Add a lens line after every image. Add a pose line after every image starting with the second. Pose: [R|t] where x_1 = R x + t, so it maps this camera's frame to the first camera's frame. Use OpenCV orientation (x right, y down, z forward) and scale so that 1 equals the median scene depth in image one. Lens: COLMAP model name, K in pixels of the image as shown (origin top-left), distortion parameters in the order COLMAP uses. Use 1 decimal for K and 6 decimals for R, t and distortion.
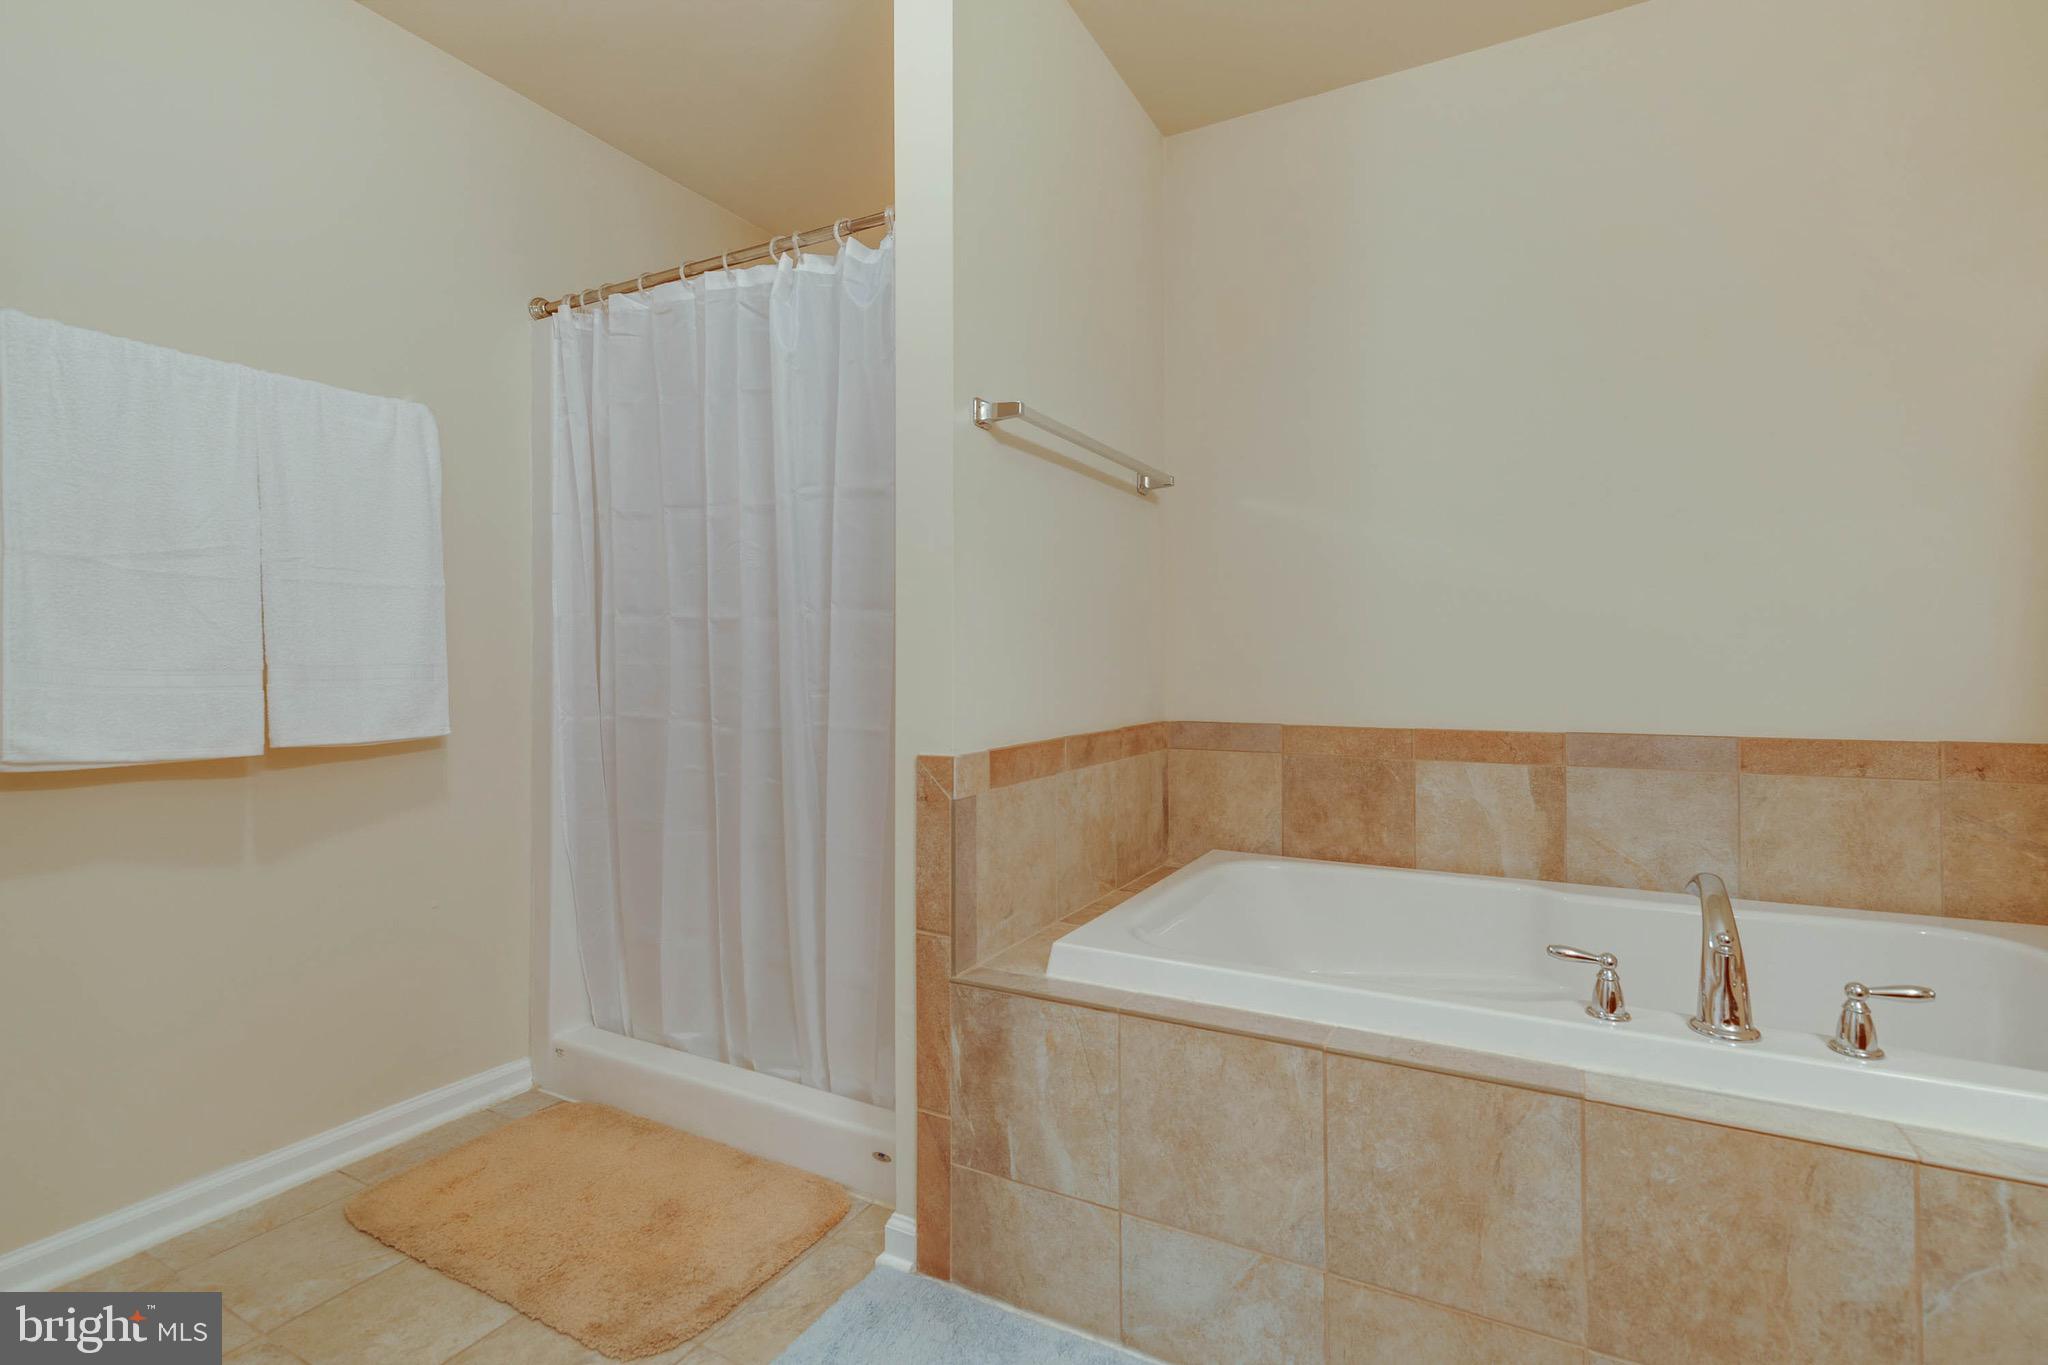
lens RADIAL K [[934.0, 0, 1022.6], [0, 934.0, 654.6], [0, 0, 1]] dist [0.002314, 0.000334]
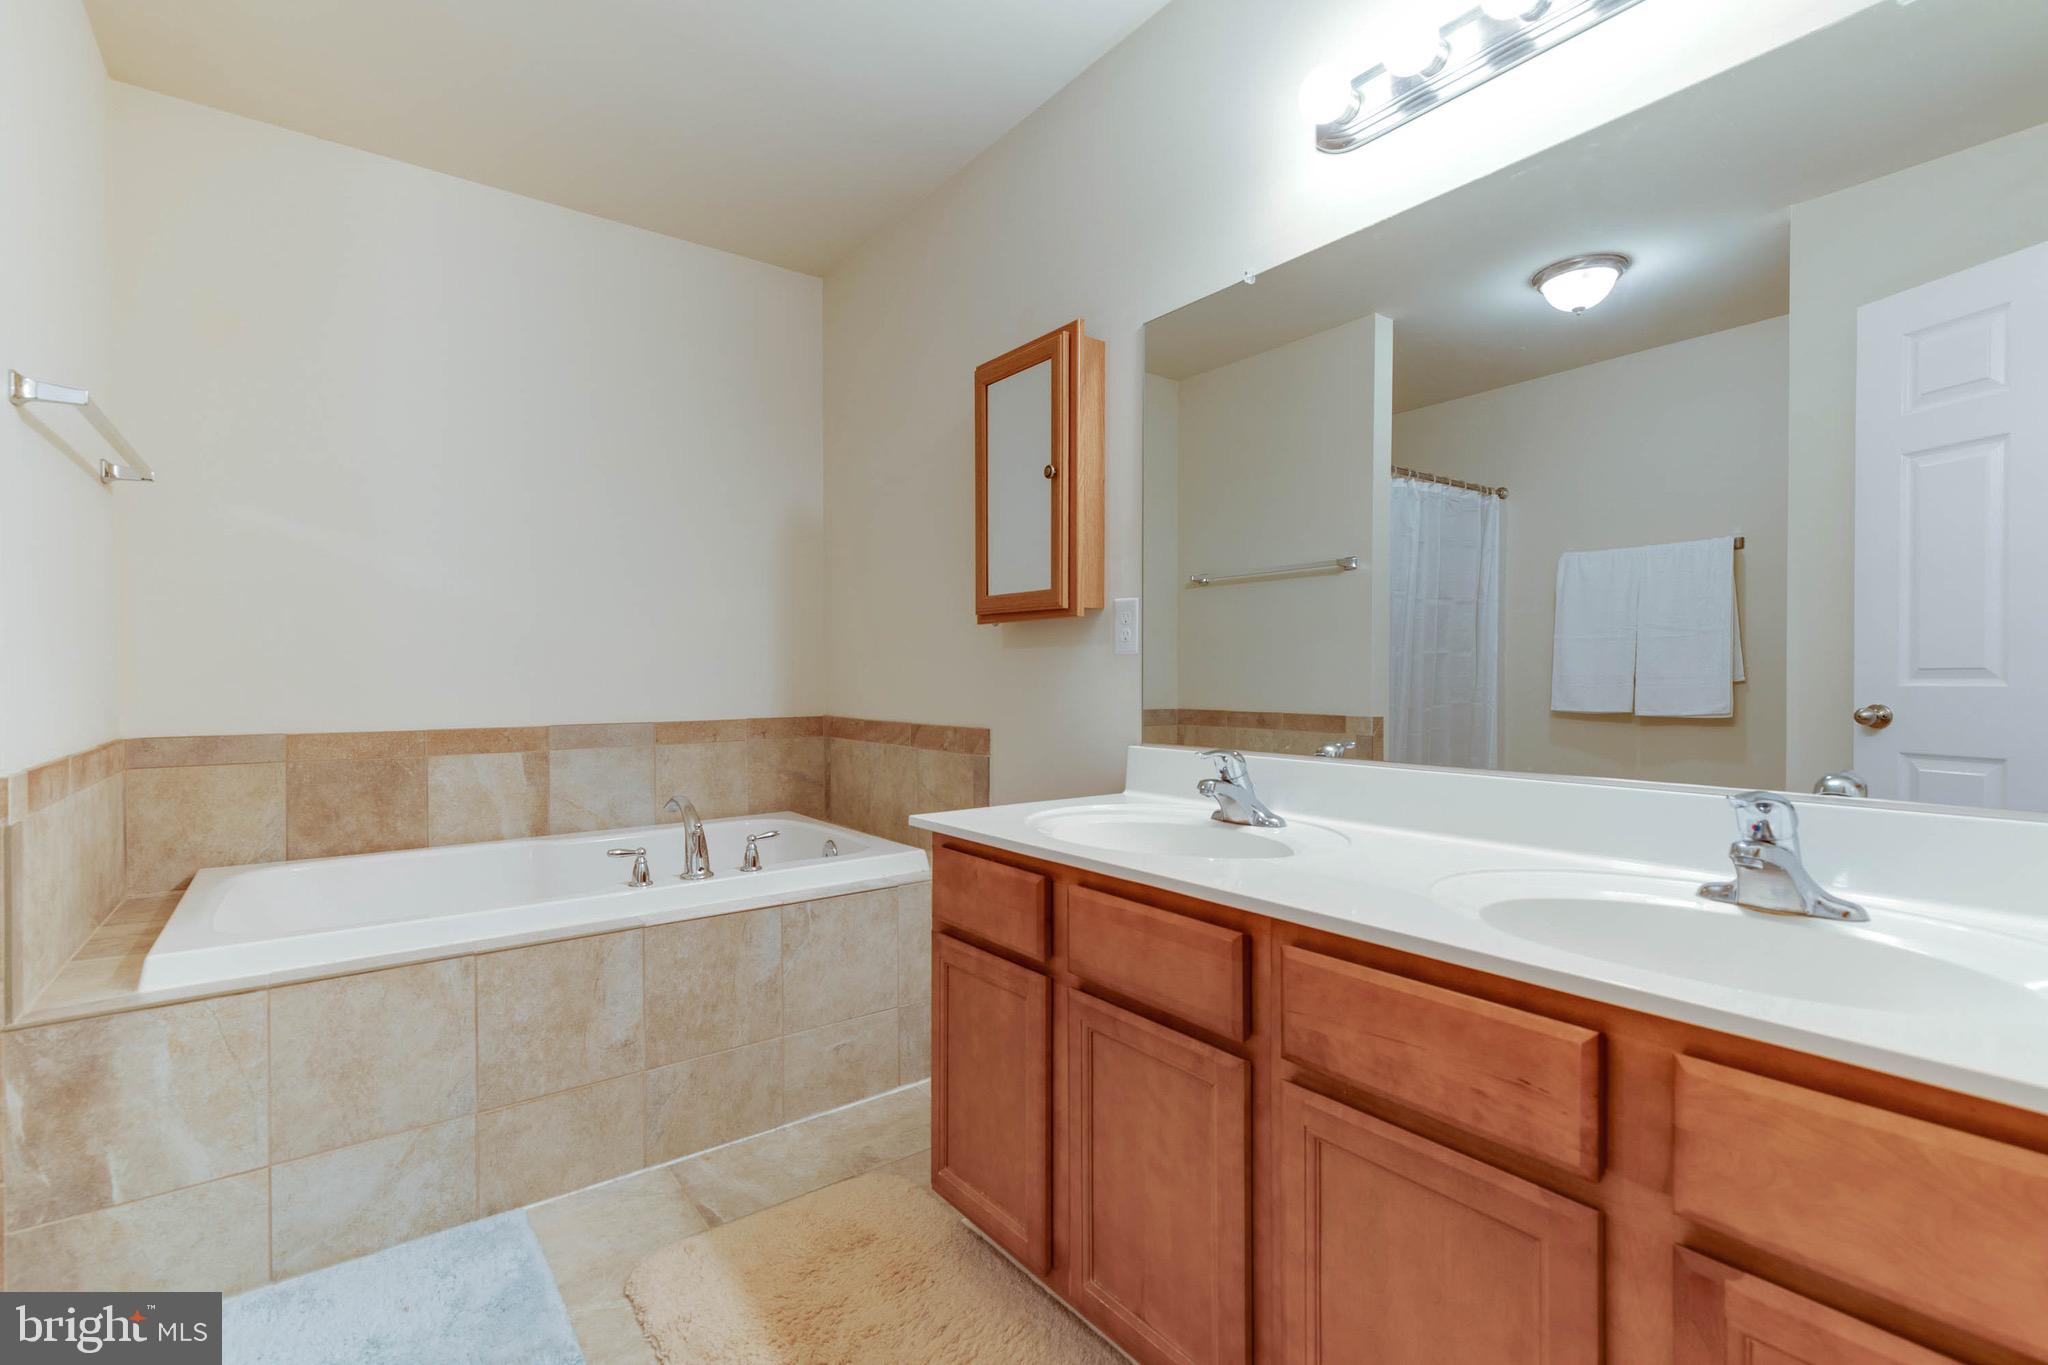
lens RADIAL K [[924.9, 0, 1034.7], [0, 924.9, 688.3], [0, 0, 1]] dist [0.016931, -0.000213]
pose [[0.397517, -0.011133, 0.917527, -0.519477], [-0.006733, 0.999864, 0.015049, 0.005276], [-0.917570, -0.012160, 0.397388, -0.253691]]
